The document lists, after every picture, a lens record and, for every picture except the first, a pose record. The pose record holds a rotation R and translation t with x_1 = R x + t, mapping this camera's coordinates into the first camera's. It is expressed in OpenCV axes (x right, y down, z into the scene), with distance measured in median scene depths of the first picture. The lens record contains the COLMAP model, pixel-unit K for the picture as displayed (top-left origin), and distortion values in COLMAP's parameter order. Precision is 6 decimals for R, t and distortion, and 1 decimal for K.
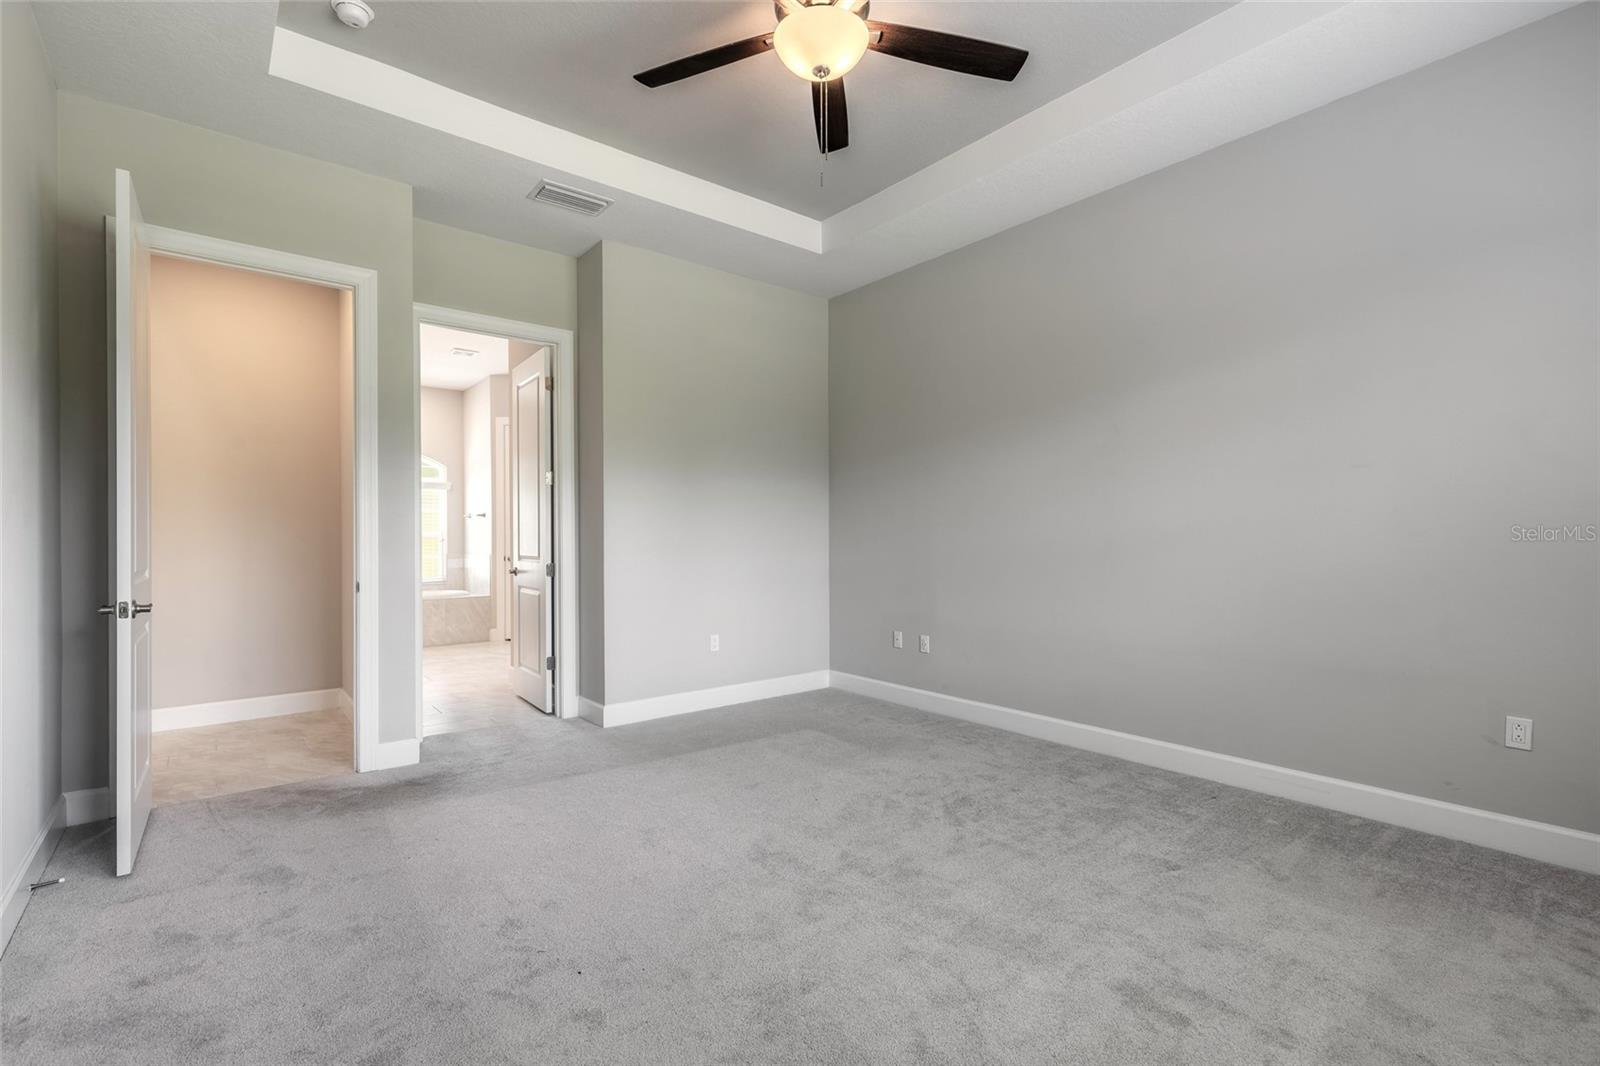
lens RADIAL K [[721.7, 0, 795.4], [0, 721.7, 536.4], [0, 0, 1]] dist [0.008807, -0.002376]
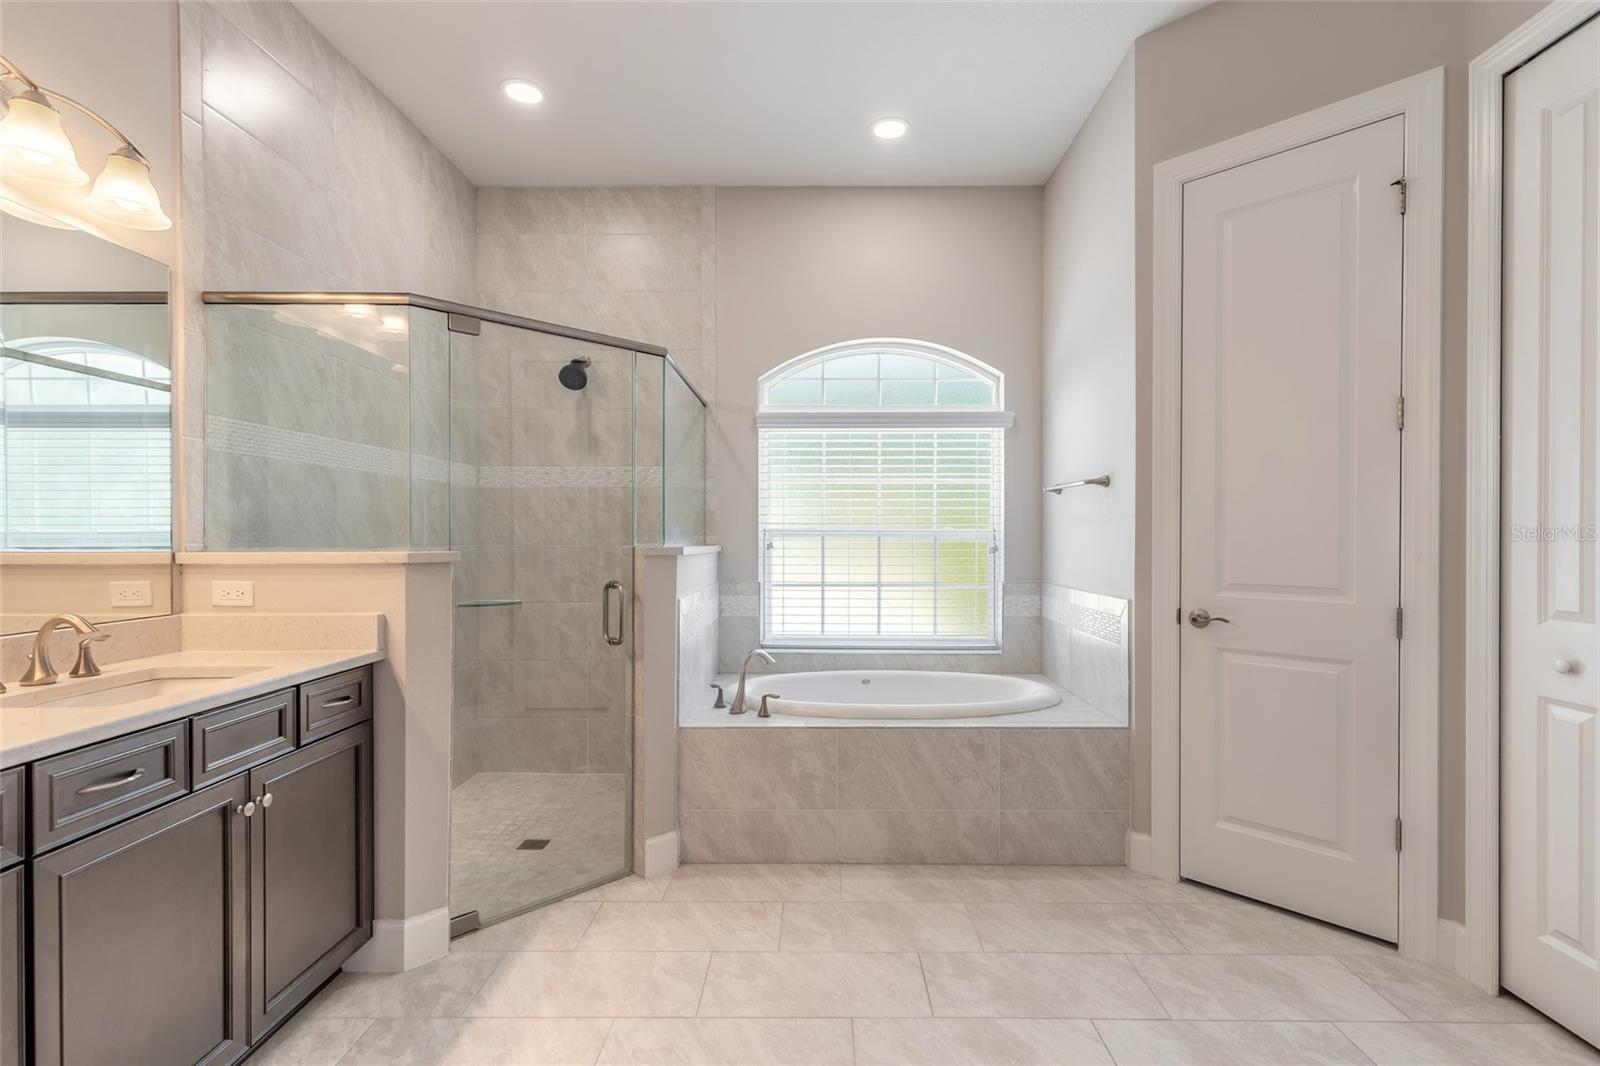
lens RADIAL K [[721.7, 0, 808.3], [0, 721.7, 534.9], [0, 0, 1]] dist [0.008807, -0.002376]
pose [[0.758196, 0.005338, -0.652005, -0.320063], [-0.005378, 0.999984, 0.001933, -0.003903], [0.652004, 0.002041, 0.758212, 0.659771]]
